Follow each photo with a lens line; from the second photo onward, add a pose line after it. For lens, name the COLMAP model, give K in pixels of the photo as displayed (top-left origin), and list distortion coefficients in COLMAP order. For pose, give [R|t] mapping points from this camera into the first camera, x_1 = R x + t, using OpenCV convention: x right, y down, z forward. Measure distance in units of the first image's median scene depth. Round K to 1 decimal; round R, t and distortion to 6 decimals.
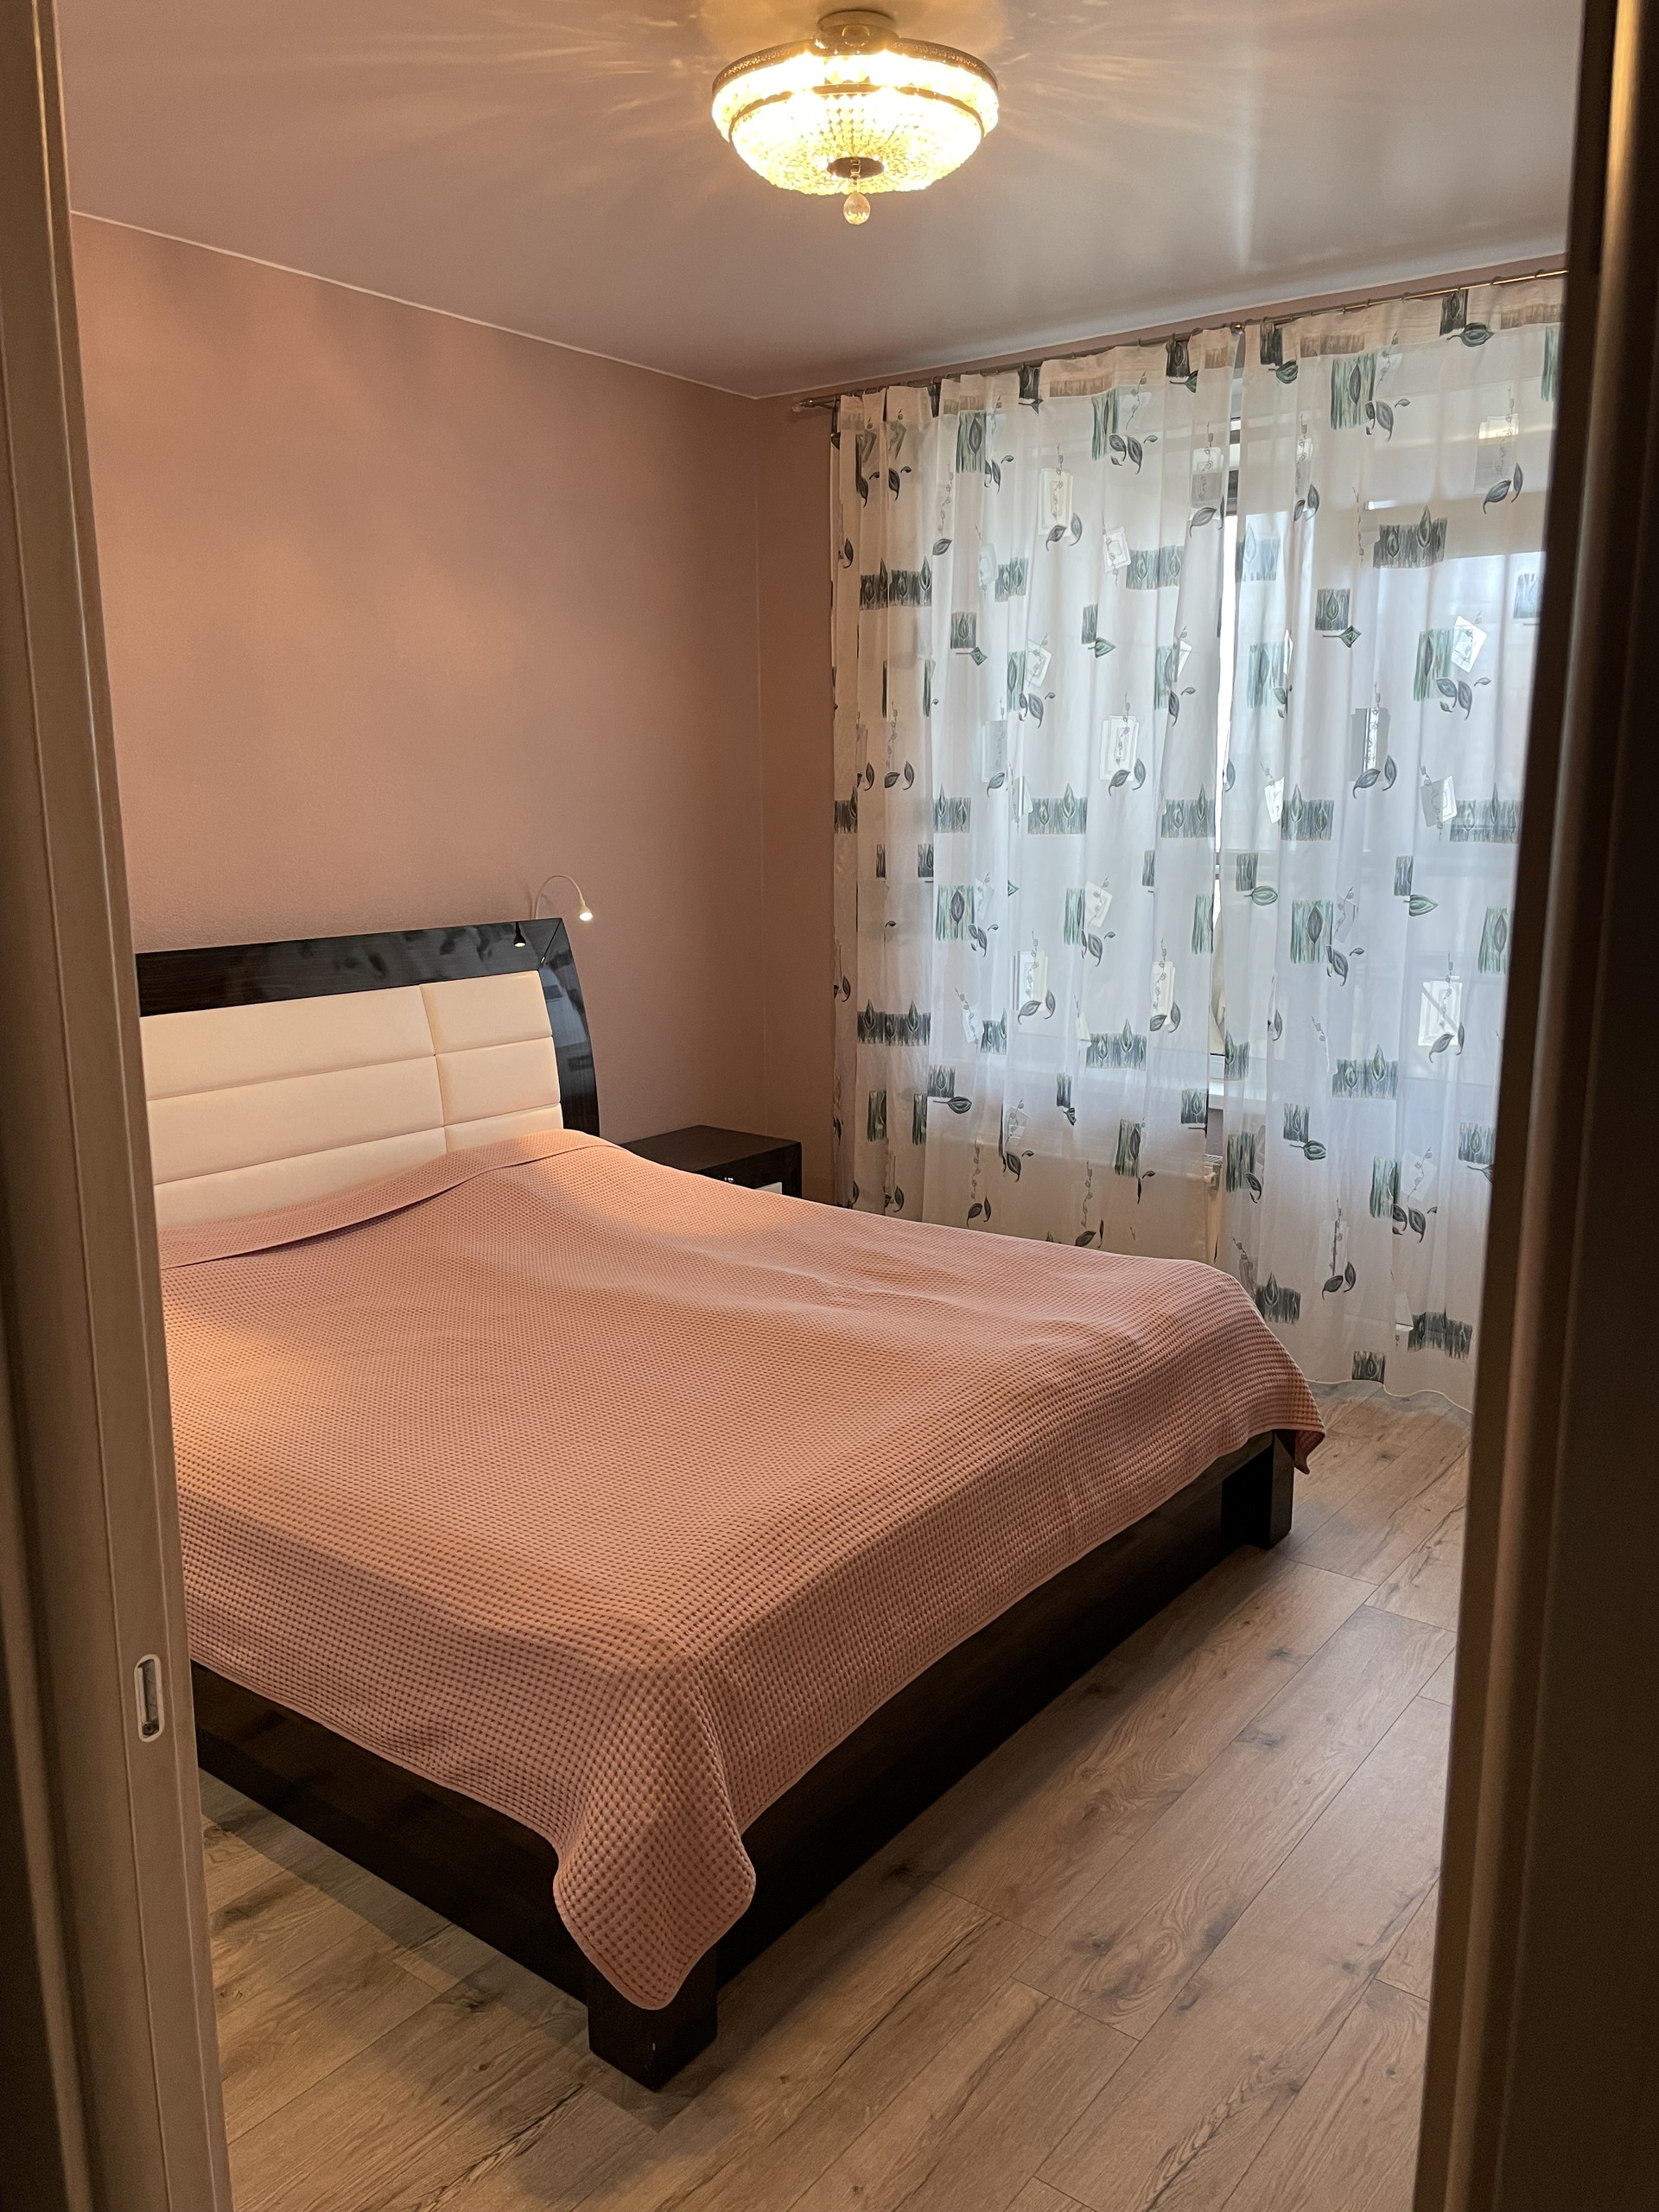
lens RADIAL K [[1677.7, 0, 845.9], [0, 1677.7, 1096.9], [0, 0, 1]] dist [0.091457, -0.120645]
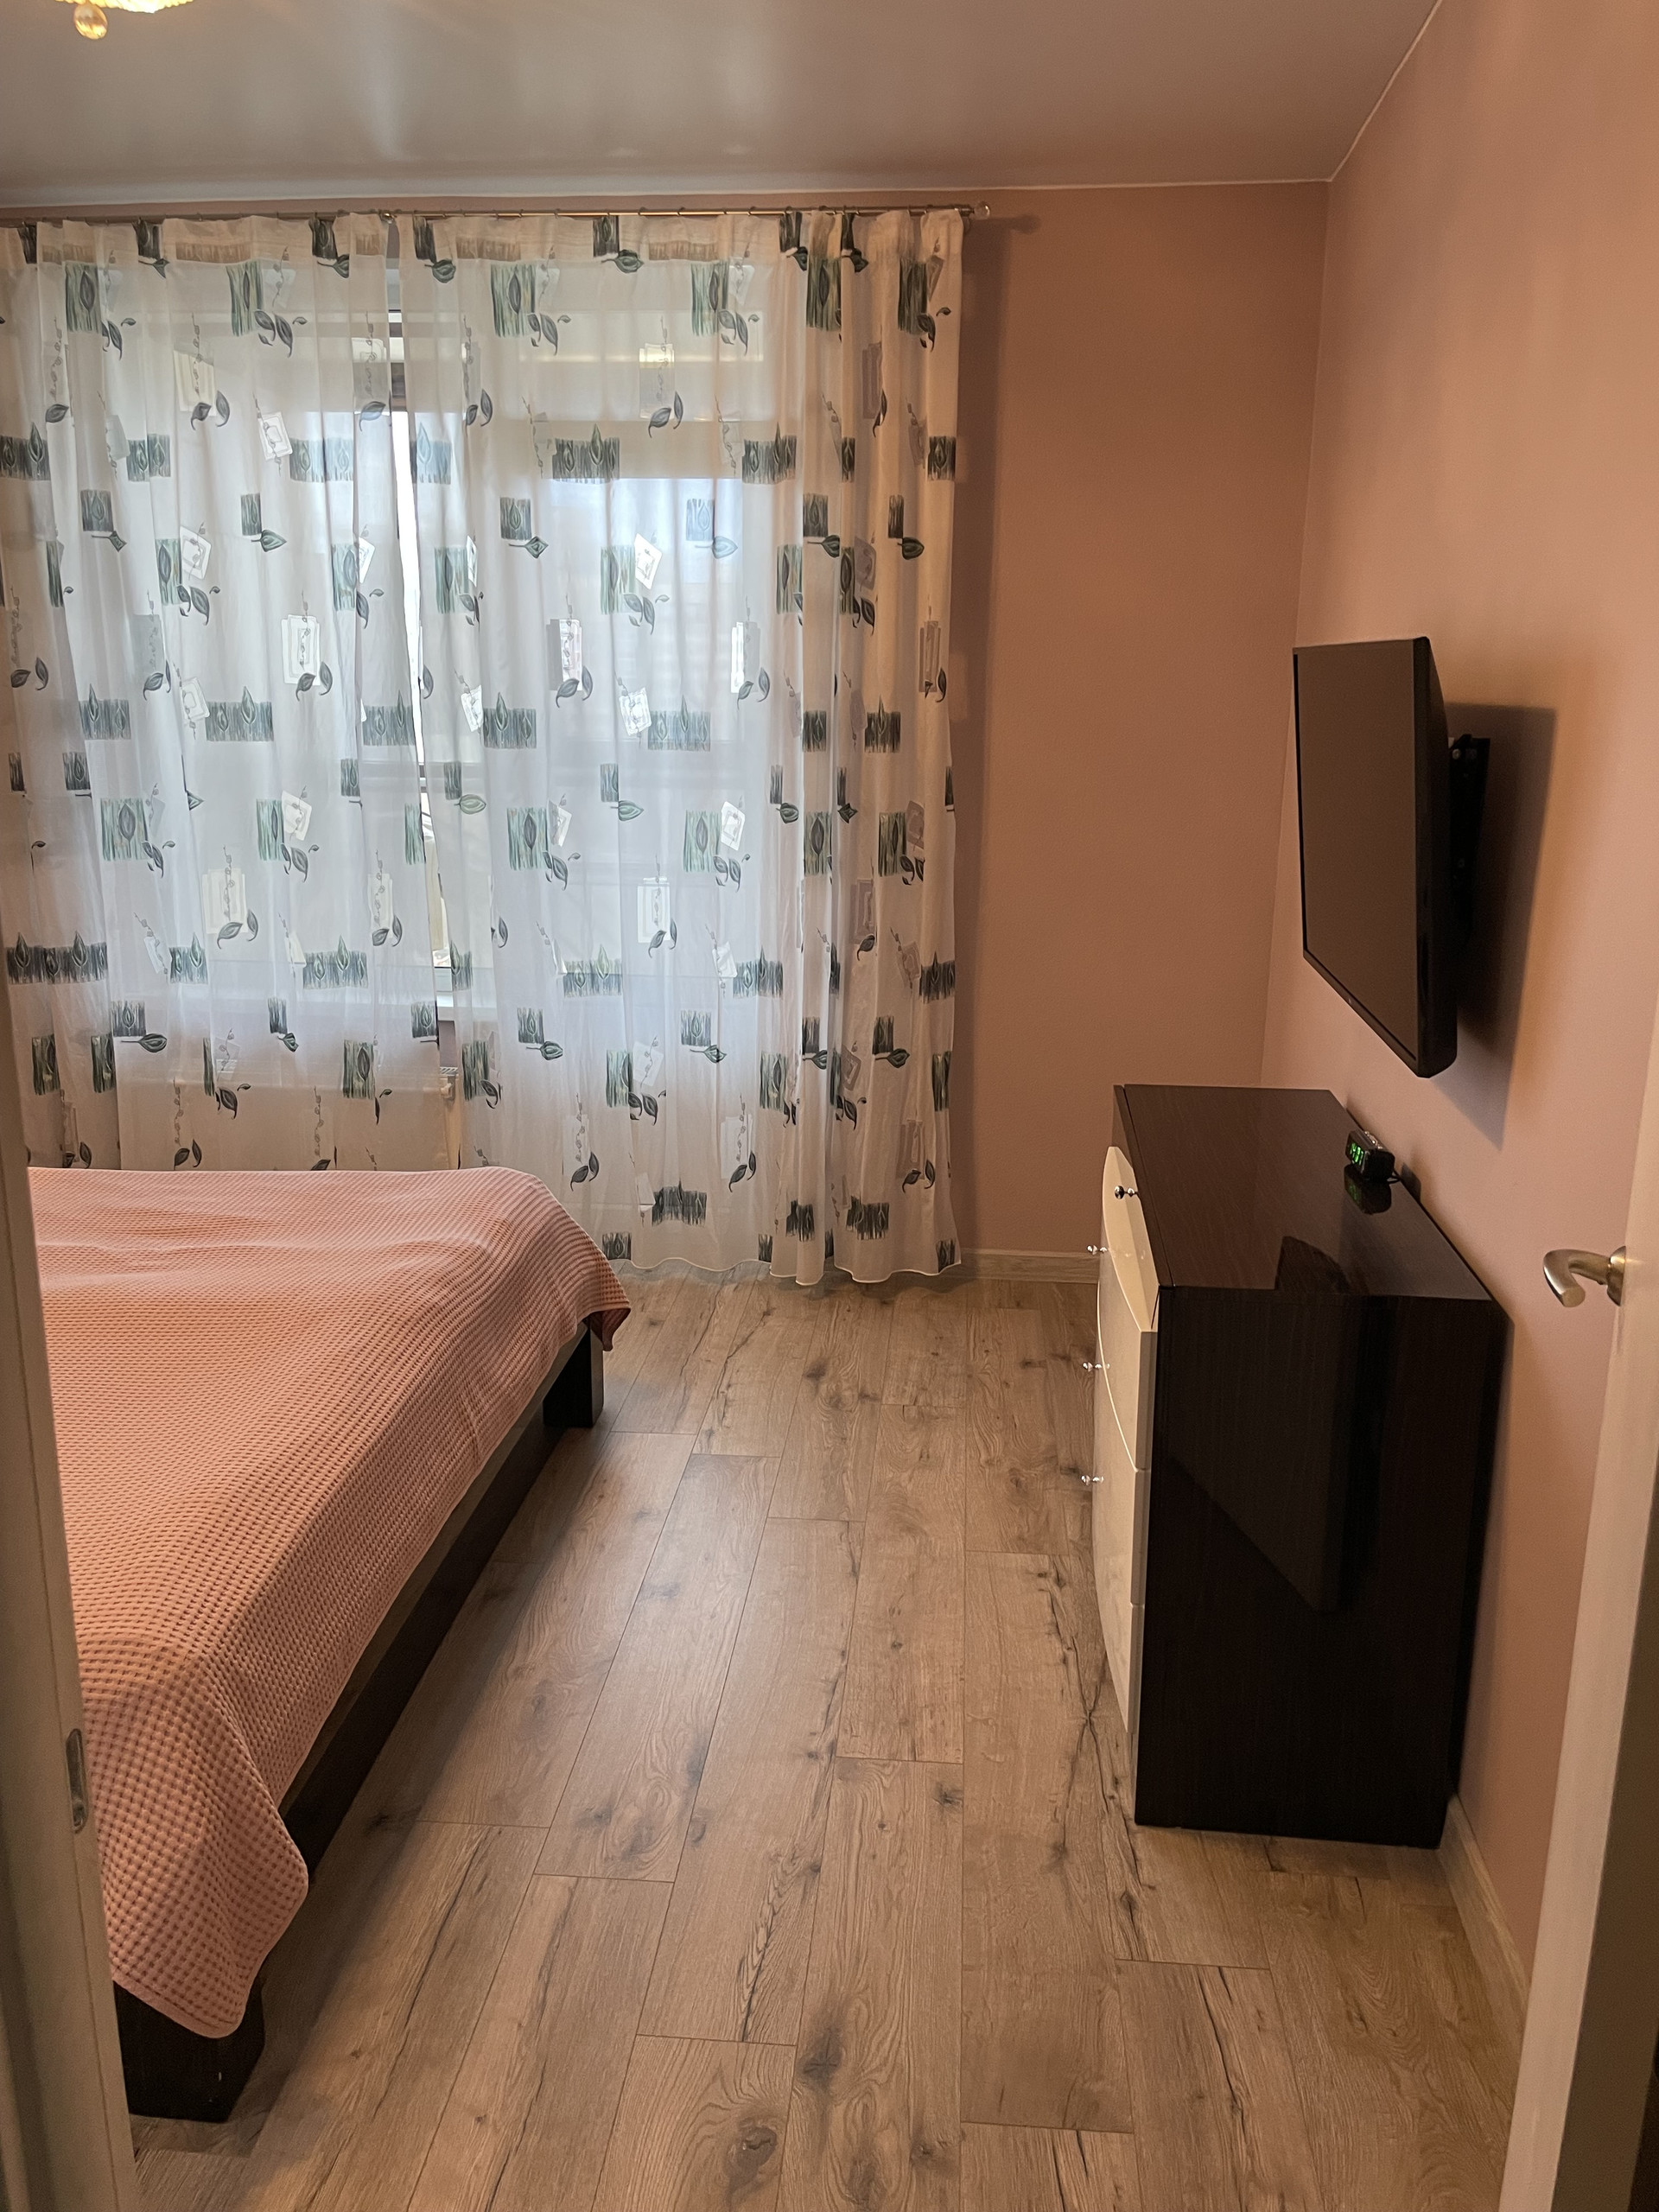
lens RADIAL K [[1677.7, 0, 836.0], [0, 1677.7, 1100.3], [0, 0, 1]] dist [0.091457, -0.120645]
pose [[0.842145, -0.117398, 0.526316, -0.136308], [0.091307, 0.992965, 0.075389, 0.000096], [-0.531464, -0.015432, 0.846940, 0.032735]]
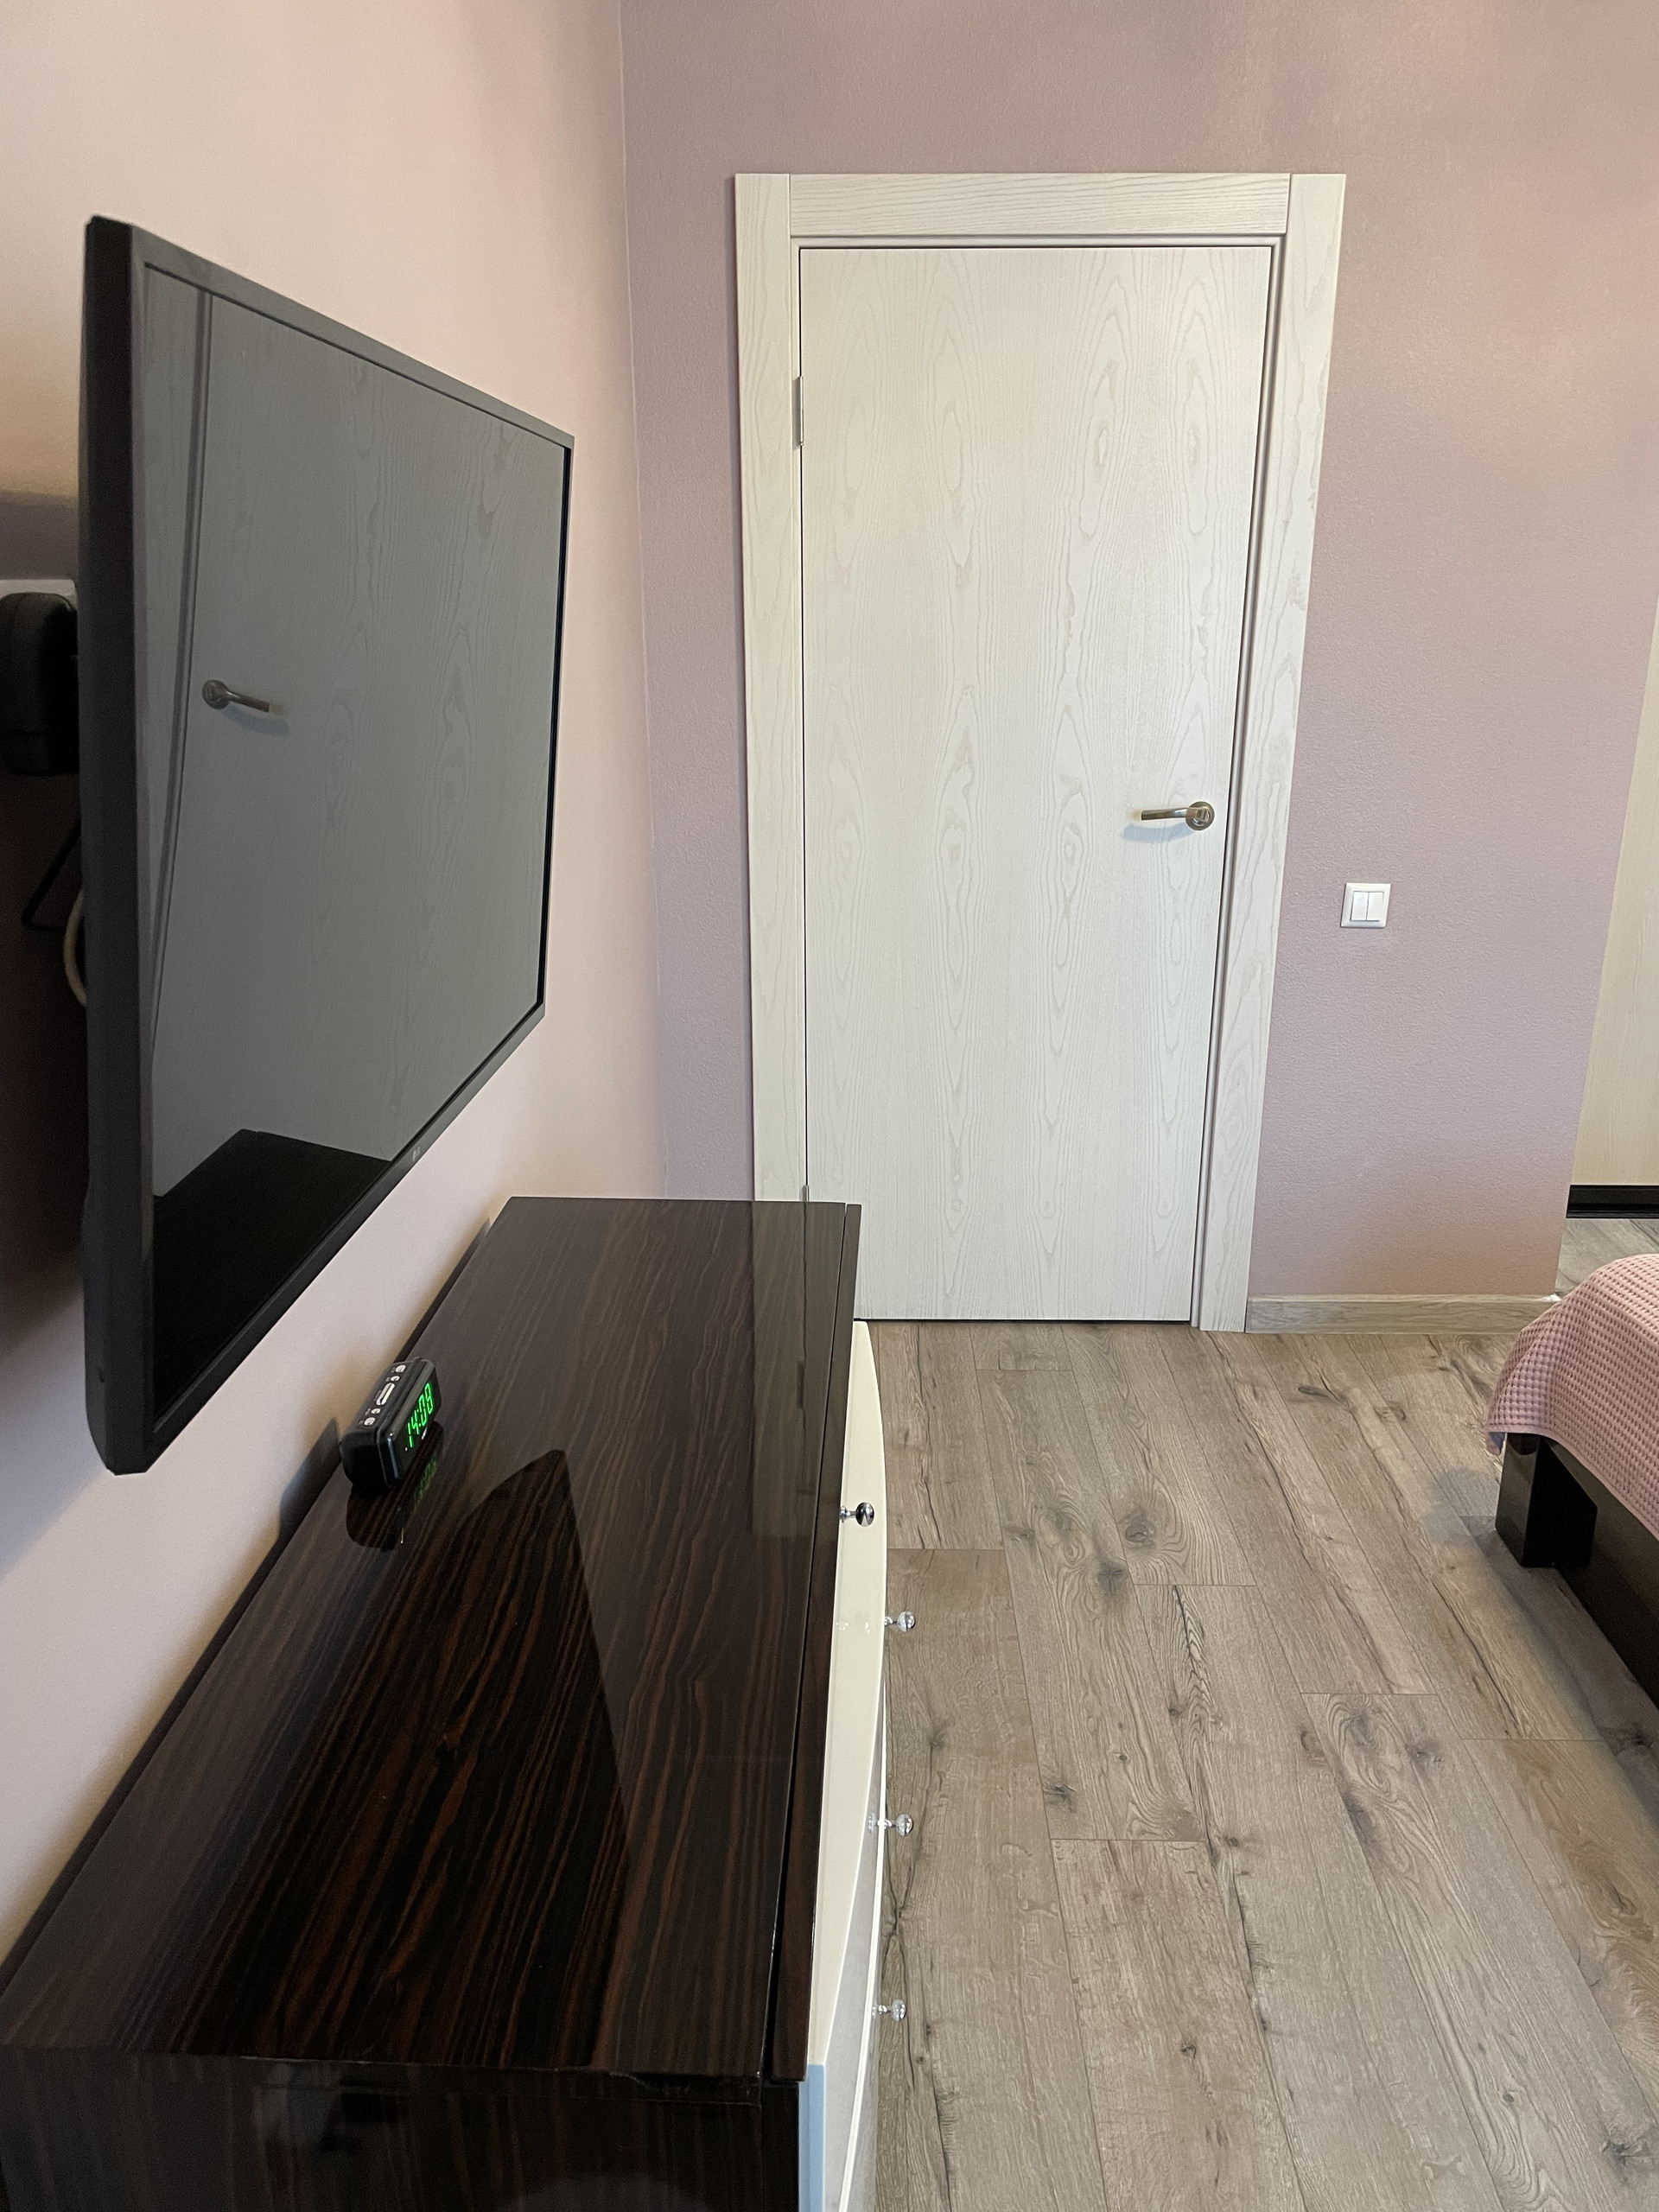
lens RADIAL K [[1677.7, 0, 850.7], [0, 1677.7, 1129.8], [0, 0, 1]] dist [0.091457, -0.120645]
pose [[-0.797202, 0.188625, -0.573488, 0.548163], [-0.117813, 0.883066, 0.454218, -0.136028], [0.592105, 0.429668, -0.681760, 0.801436]]
